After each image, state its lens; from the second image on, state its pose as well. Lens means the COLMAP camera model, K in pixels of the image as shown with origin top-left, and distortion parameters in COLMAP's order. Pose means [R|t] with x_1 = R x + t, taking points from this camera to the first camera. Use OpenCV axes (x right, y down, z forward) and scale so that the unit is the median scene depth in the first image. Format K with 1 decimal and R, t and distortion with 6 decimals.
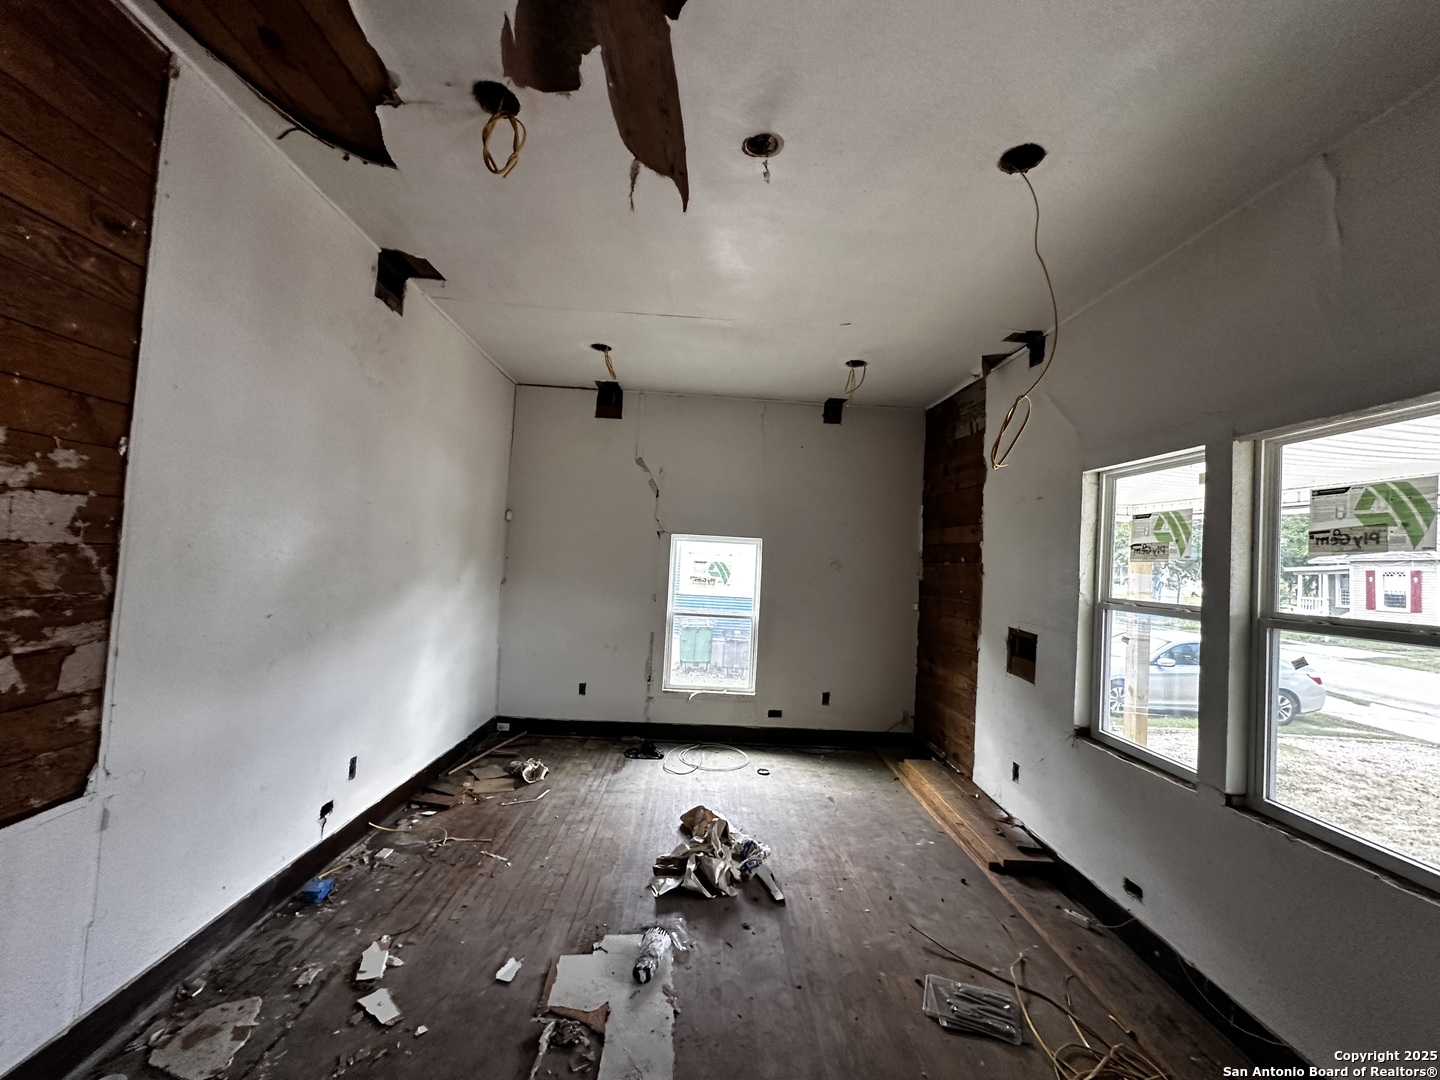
lens RADIAL K [[575.2, 0, 718.3], [0, 575.2, 541.1], [0, 0, 1]] dist [-0.002269, 0.000096]
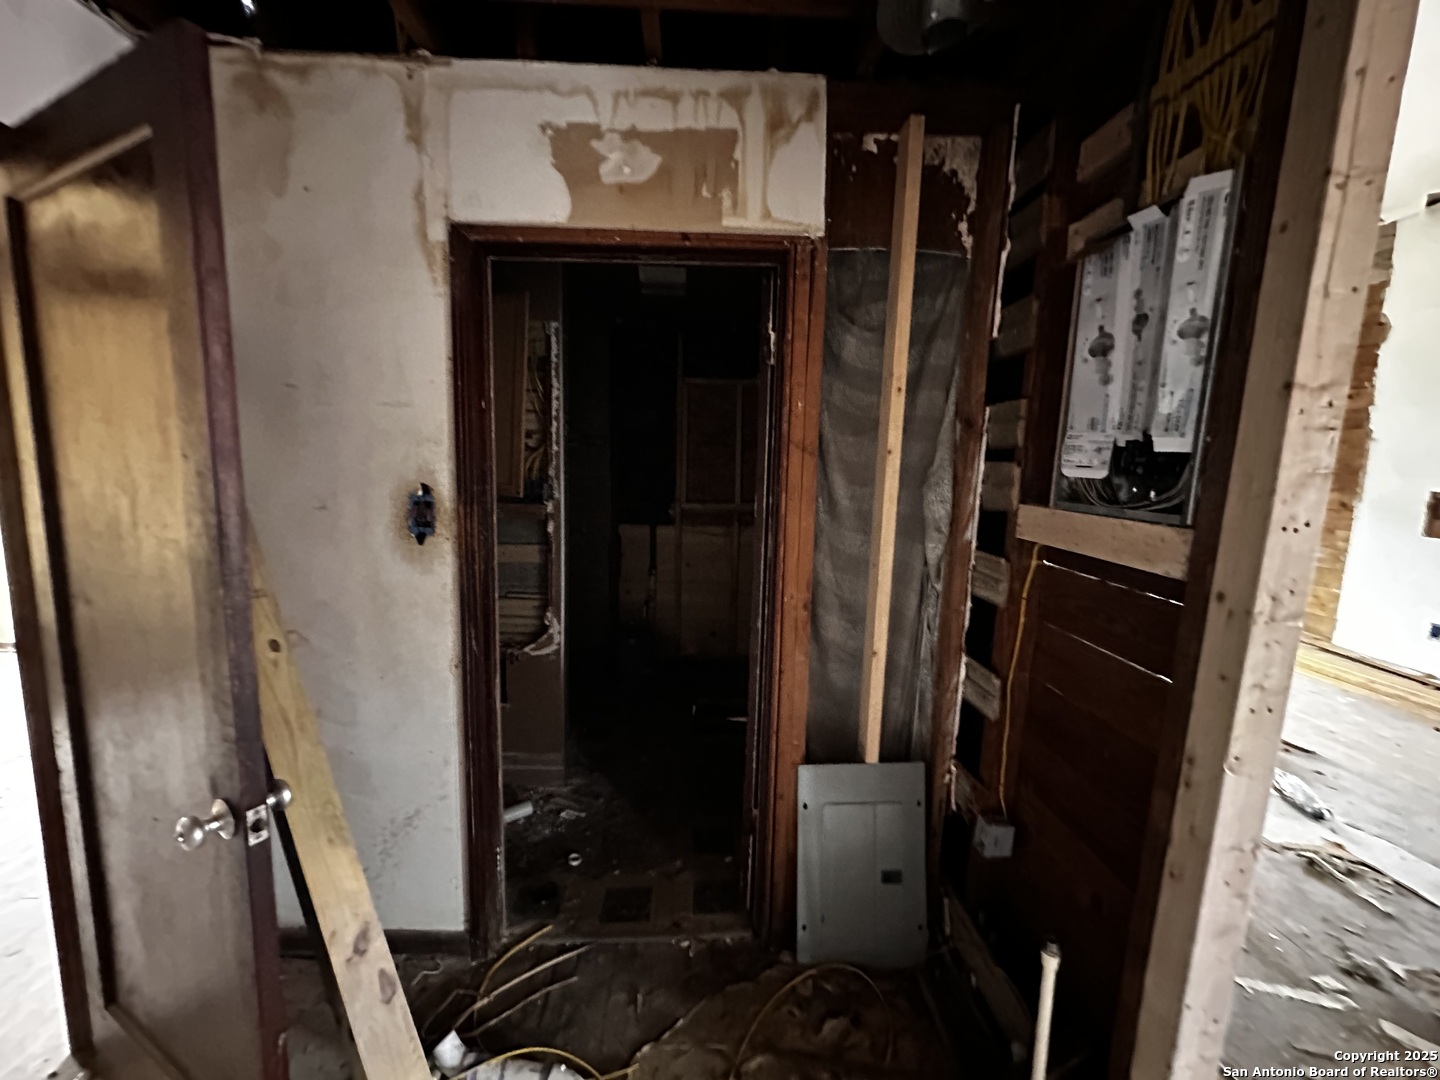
lens RADIAL K [[575.2, 0, 718.3], [0, 575.2, 541.1], [0, 0, 1]] dist [-0.002269, 0.000096]
pose [[0.999615, -0.027184, 0.005478, -1.226435], [0.025816, 0.984400, 0.174042, 0.054090], [-0.010124, -0.173834, 0.984723, 0.066056]]
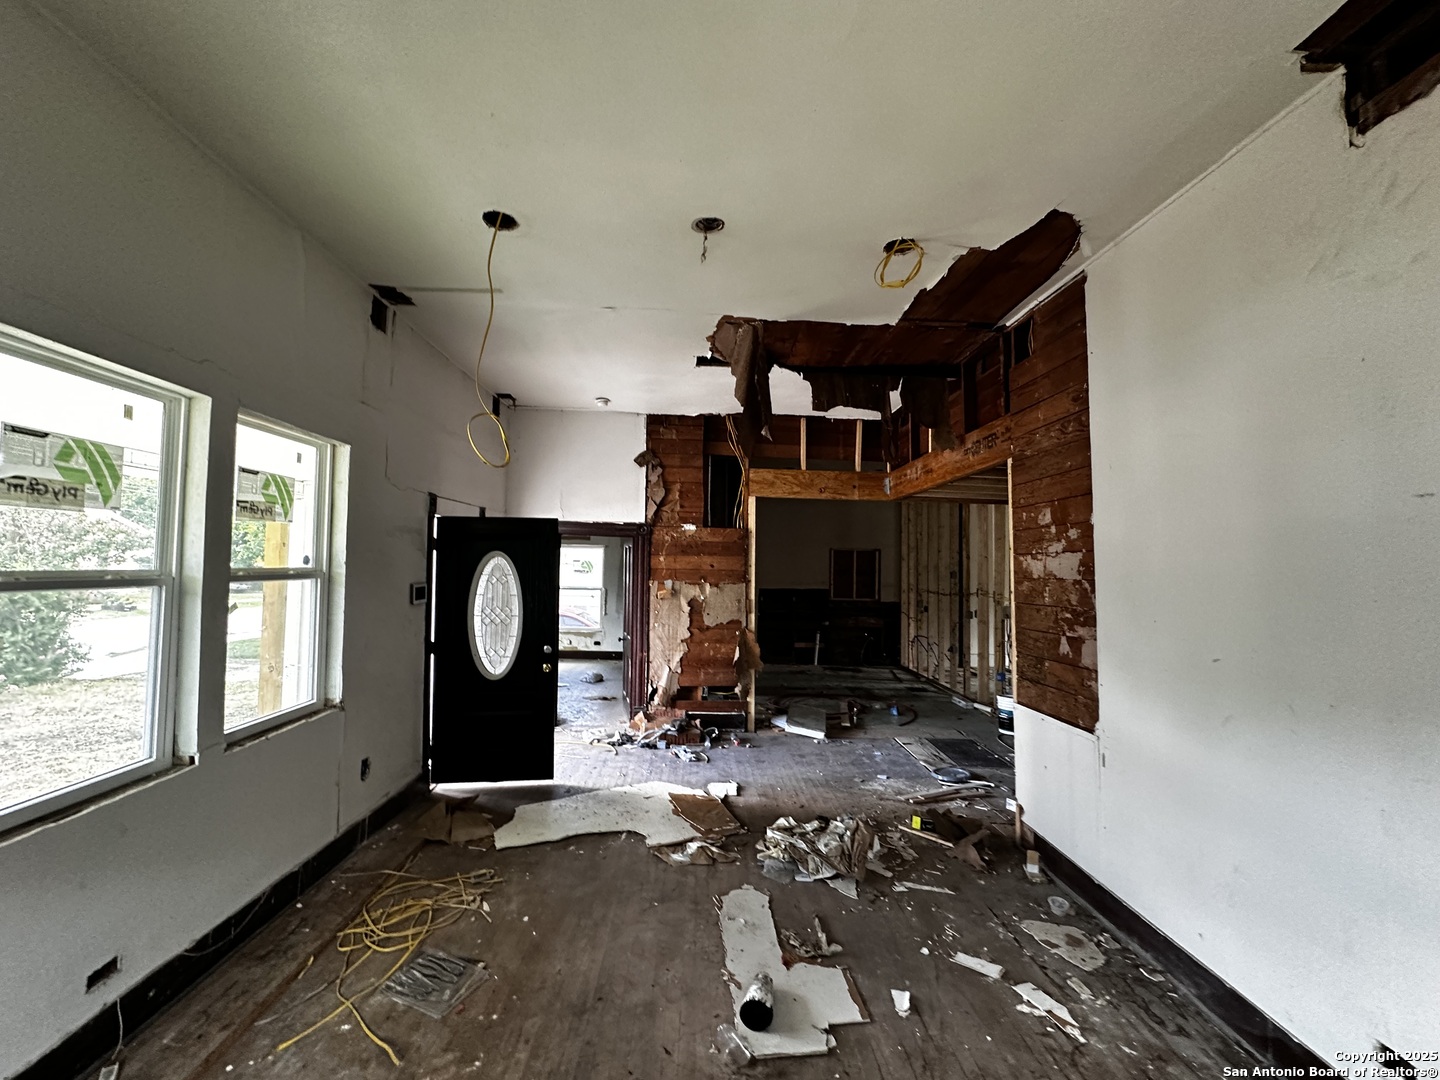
lens RADIAL K [[575.2, 0, 718.3], [0, 575.2, 541.1], [0, 0, 1]] dist [-0.002269, 0.000096]
pose [[-0.997323, -0.073053, 0.003091, -0.002056], [-0.073072, 0.994301, -0.077625, 0.077787], [0.002598, -0.077643, -0.996978, 2.057118]]
